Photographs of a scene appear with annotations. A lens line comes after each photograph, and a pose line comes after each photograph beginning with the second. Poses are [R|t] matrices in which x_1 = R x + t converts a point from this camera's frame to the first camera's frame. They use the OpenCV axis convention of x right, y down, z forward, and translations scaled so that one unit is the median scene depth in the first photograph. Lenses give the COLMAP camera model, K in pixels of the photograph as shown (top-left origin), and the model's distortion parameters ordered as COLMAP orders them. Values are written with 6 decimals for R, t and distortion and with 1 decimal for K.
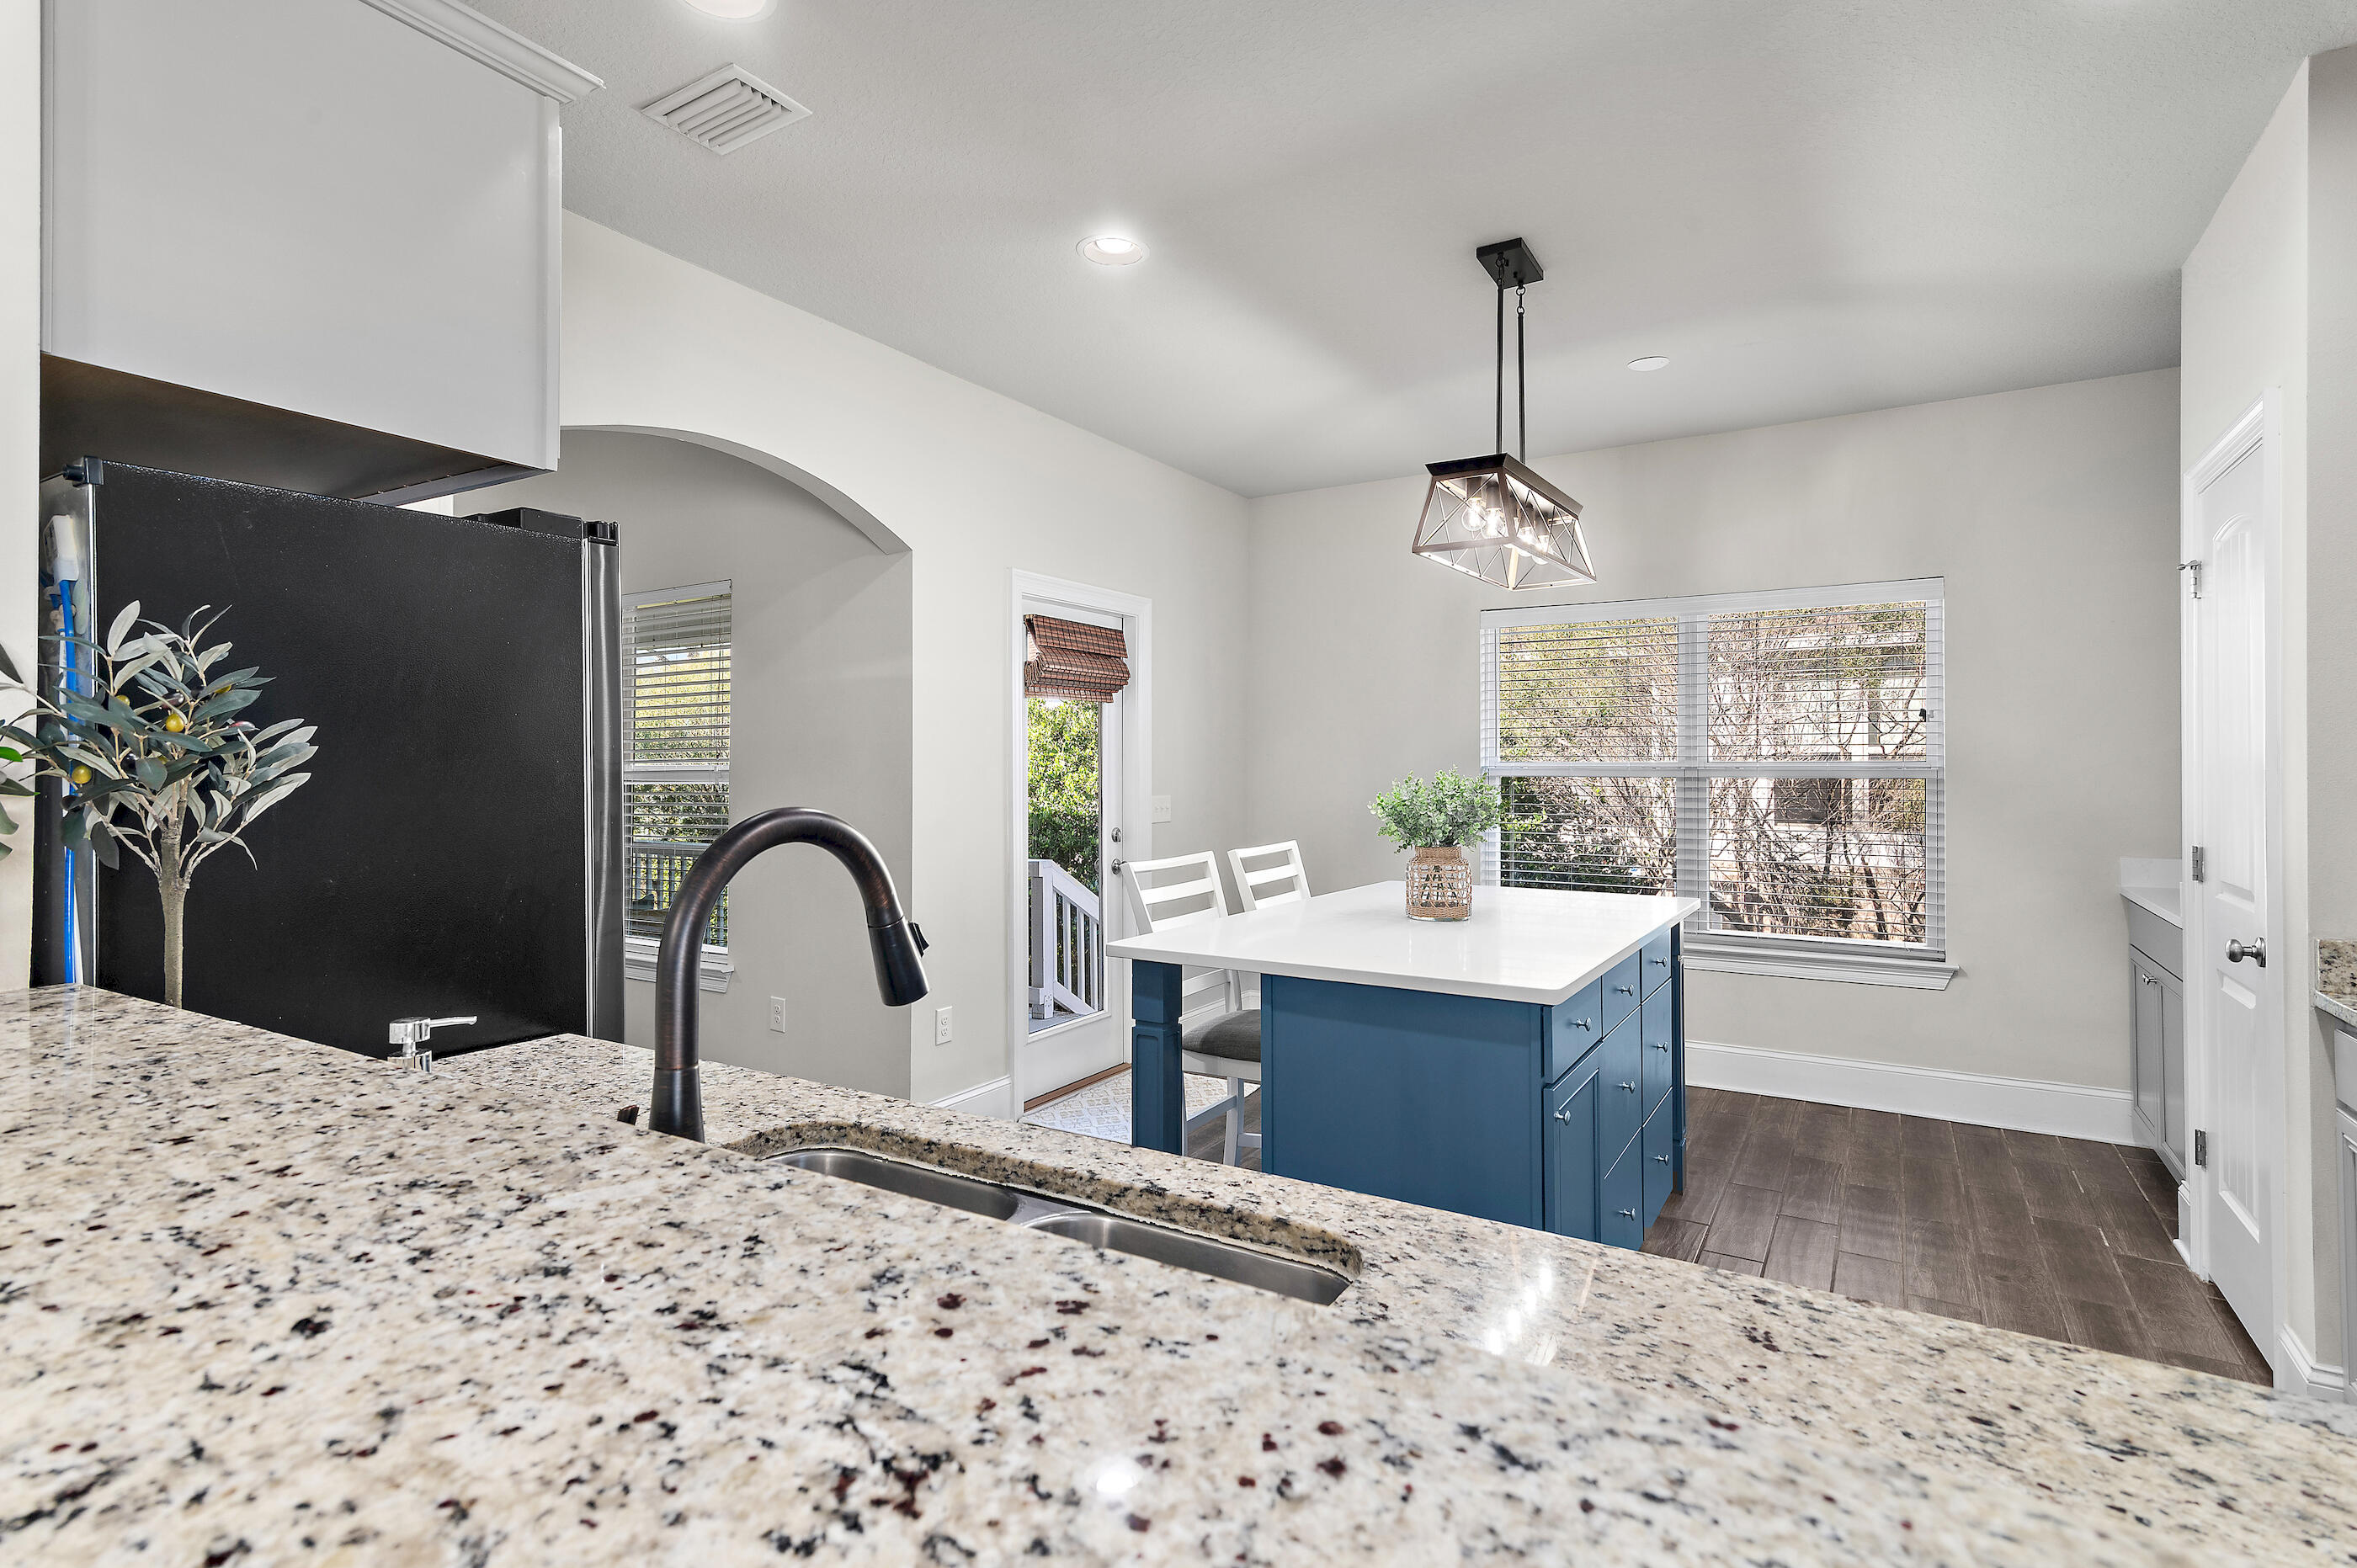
lens RADIAL K [[1155.5, 0, 1195.3], [0, 1155.5, 753.7], [0, 0, 1]] dist [0.015474, 0.001018]
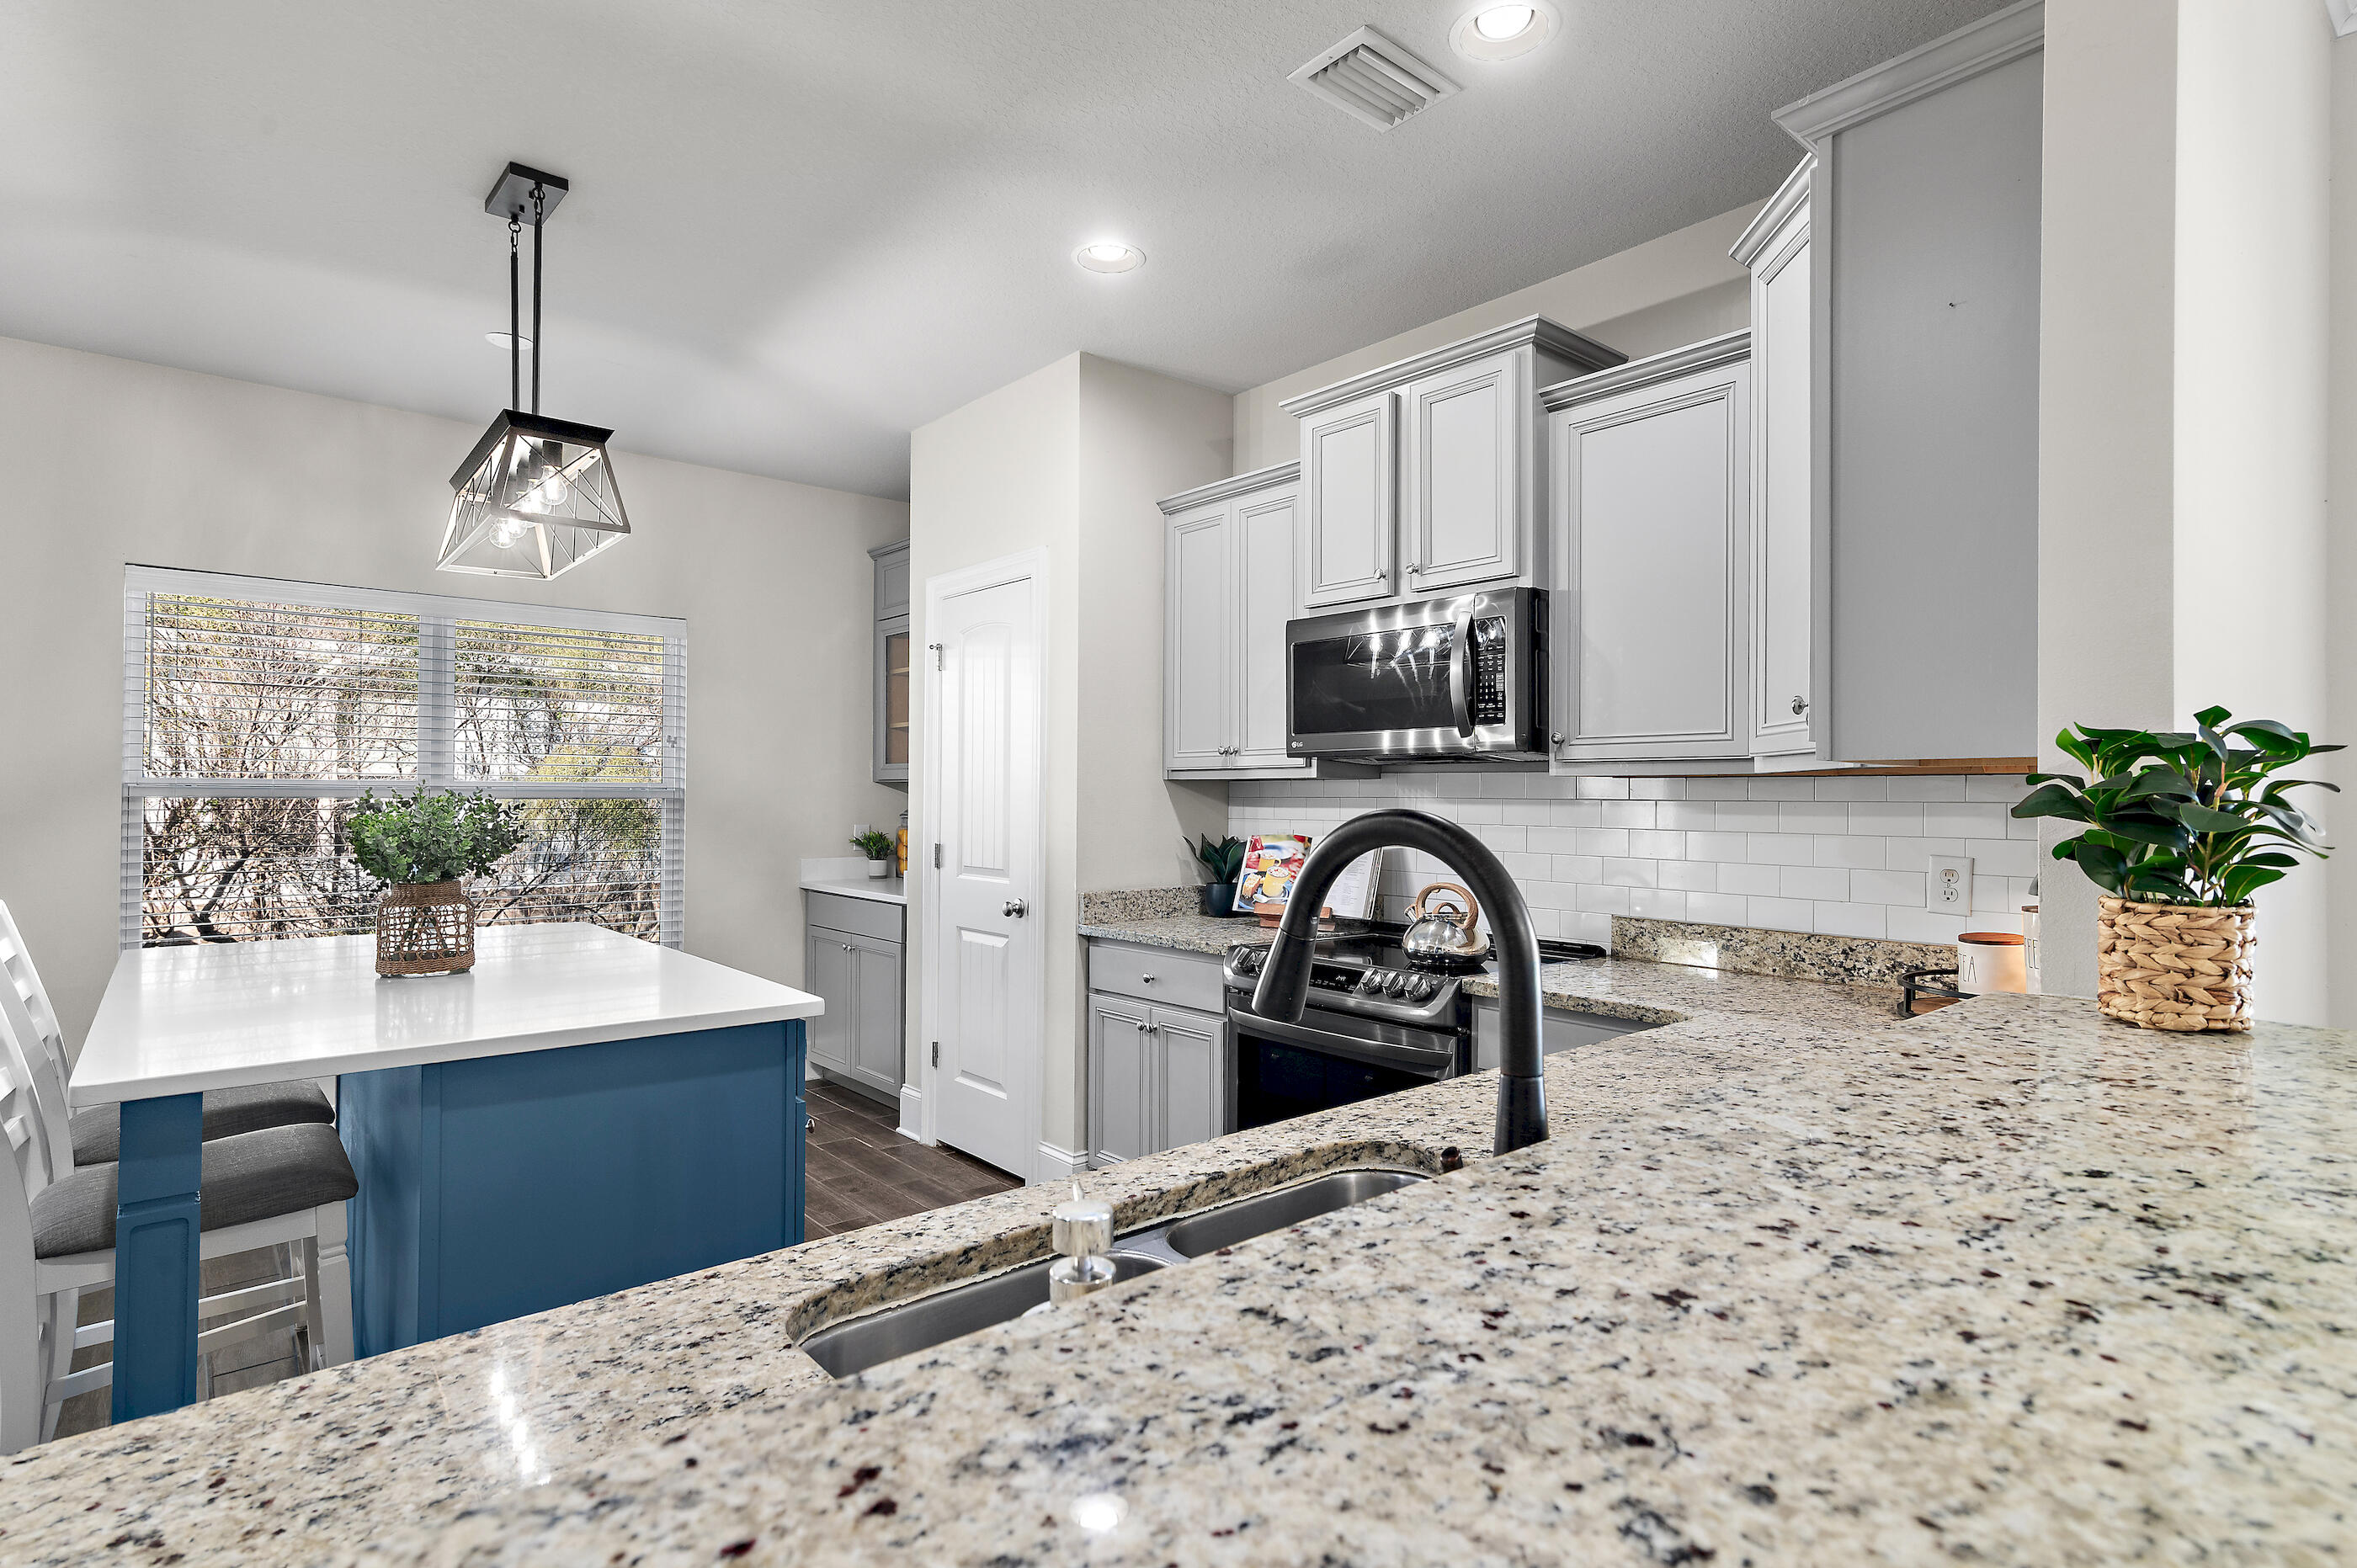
lens RADIAL K [[1155.5, 0, 1193.9], [0, 1155.5, 778.8], [0, 0, 1]] dist [0.015474, 0.001018]
pose [[0.313790, 0.014603, 0.949380, -1.754507], [-0.014809, 0.999835, -0.010484, 0.046627], [-0.949377, -0.010770, 0.313955, 1.162550]]
